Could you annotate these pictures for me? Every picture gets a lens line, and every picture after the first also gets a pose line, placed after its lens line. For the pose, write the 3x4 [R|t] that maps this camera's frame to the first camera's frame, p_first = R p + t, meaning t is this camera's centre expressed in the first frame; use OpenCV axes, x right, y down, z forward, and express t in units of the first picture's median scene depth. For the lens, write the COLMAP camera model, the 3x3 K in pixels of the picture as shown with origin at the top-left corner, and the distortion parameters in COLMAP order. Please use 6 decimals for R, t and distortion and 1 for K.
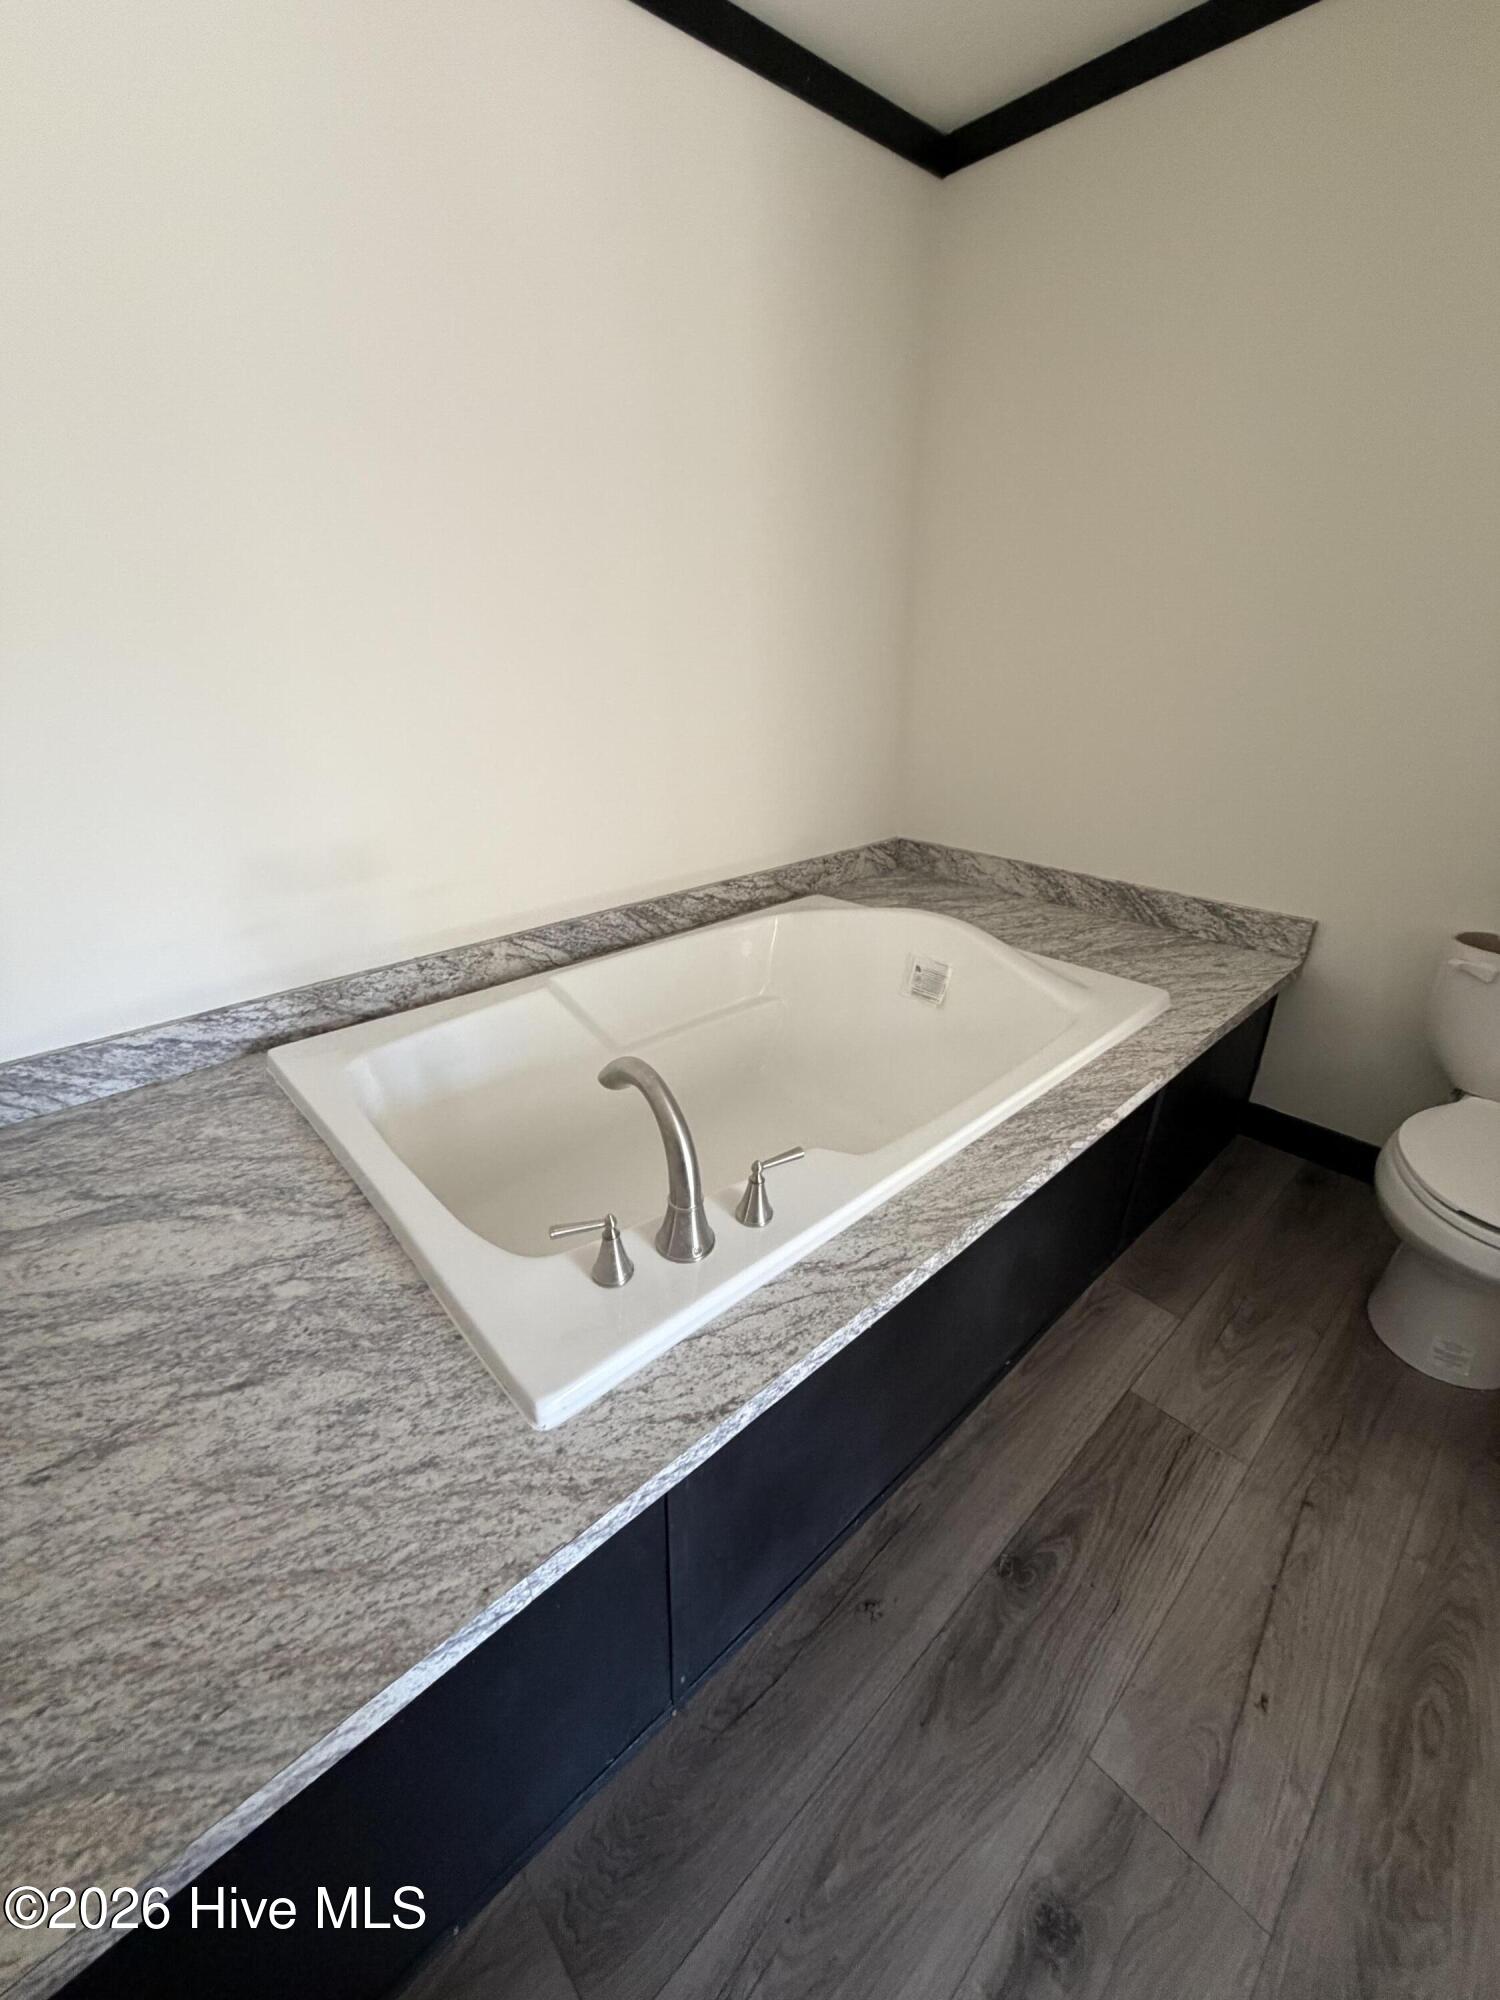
lens RADIAL K [[802.6, 0, 749.6], [0, 802.6, 991.3], [0, 0, 1]] dist [0.003956, 0.000344]
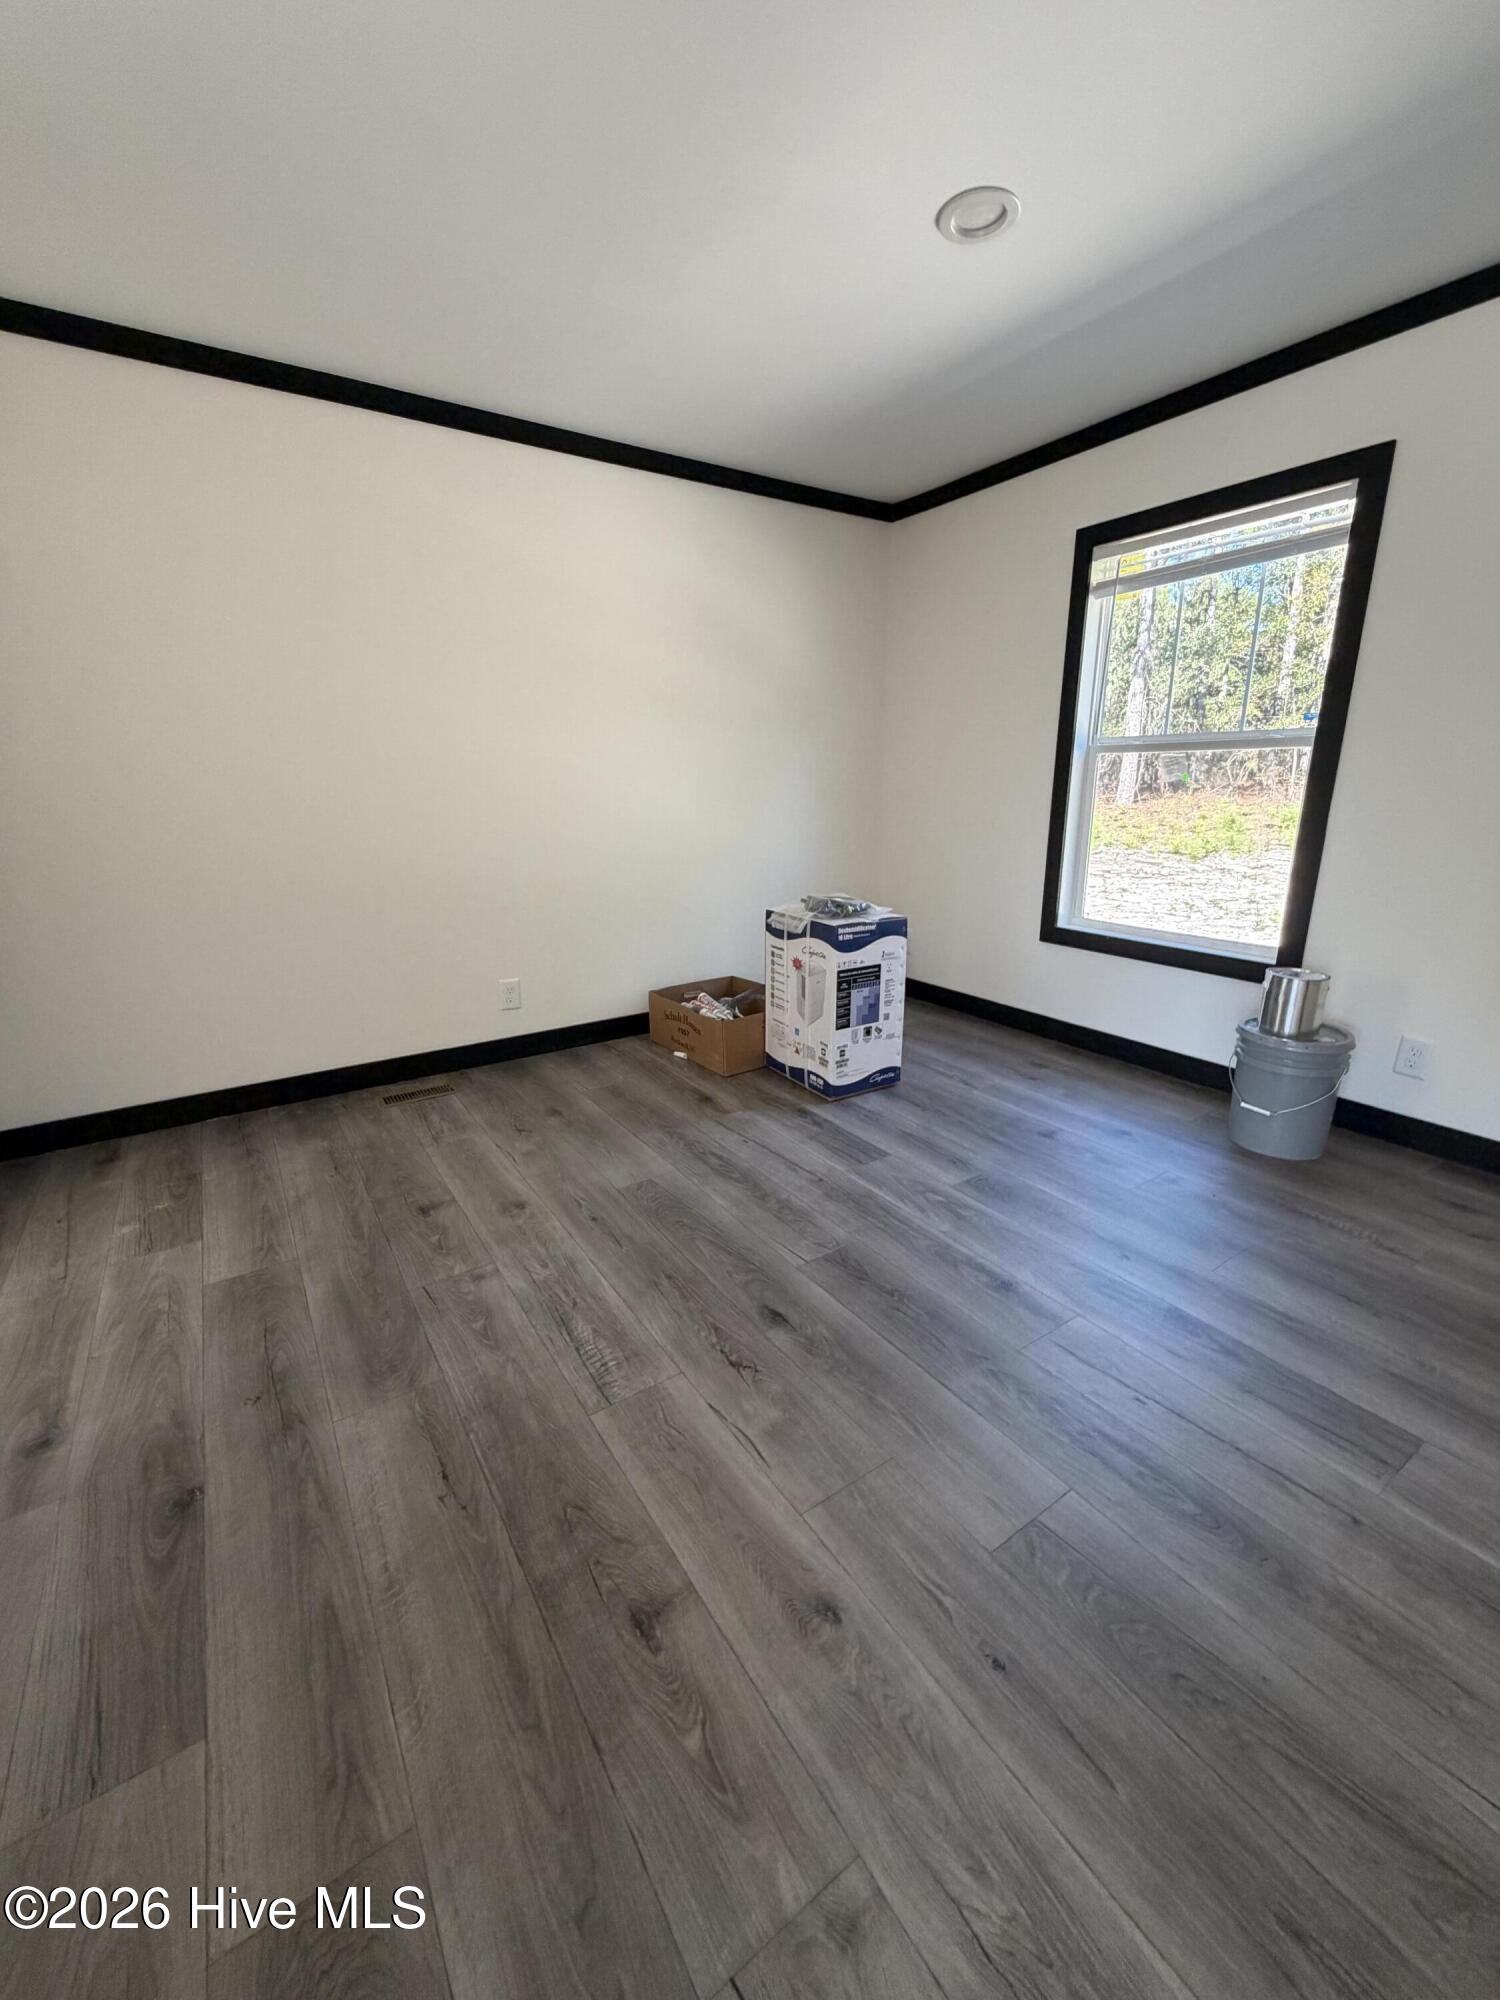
lens RADIAL K [[802.6, 0, 749.5], [0, 802.6, 1003.2], [0, 0, 1]] dist [0.003956, 0.000344]
pose [[-0.150953, 0.274961, -0.949531, 1.264328], [-0.374610, 0.872987, 0.312349, -0.634900], [0.914812, 0.402854, -0.028777, 1.704823]]
